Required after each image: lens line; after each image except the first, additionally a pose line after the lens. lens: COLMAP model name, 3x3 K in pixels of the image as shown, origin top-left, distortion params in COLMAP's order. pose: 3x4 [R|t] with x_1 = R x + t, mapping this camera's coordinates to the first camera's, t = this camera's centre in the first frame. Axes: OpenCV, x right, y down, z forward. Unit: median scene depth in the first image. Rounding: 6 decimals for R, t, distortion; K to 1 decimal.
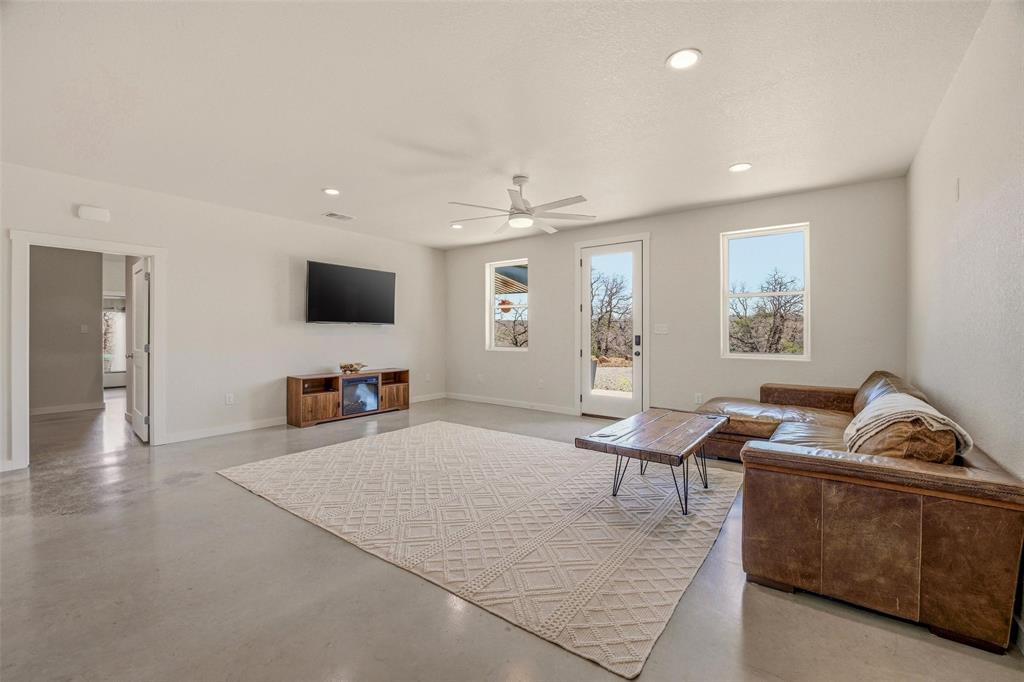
lens RADIAL K [[427.0, 0, 503.7], [0, 427.0, 333.1], [0, 0, 1]] dist [-0.021635, 0.001333]
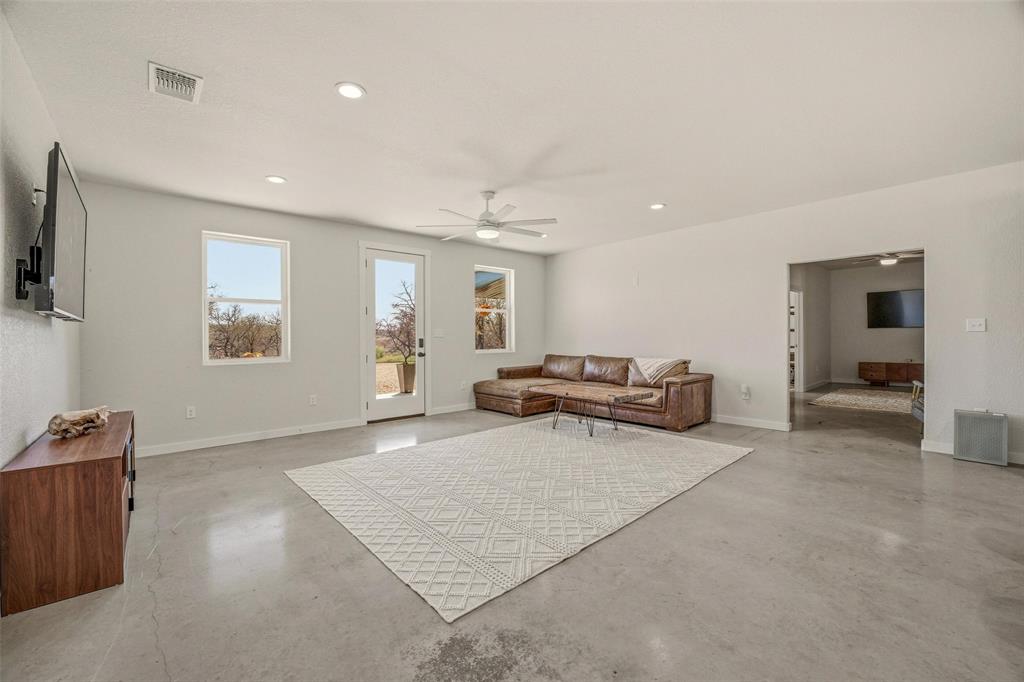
lens RADIAL K [[427.0, 0, 519.7], [0, 427.0, 330.0], [0, 0, 1]] dist [-0.021635, 0.001333]
pose [[0.174521, 0.010354, 0.984599, -0.755765], [0.011061, 0.999861, -0.012475, -0.000014], [-0.984591, 0.013068, 0.174382, 0.544734]]
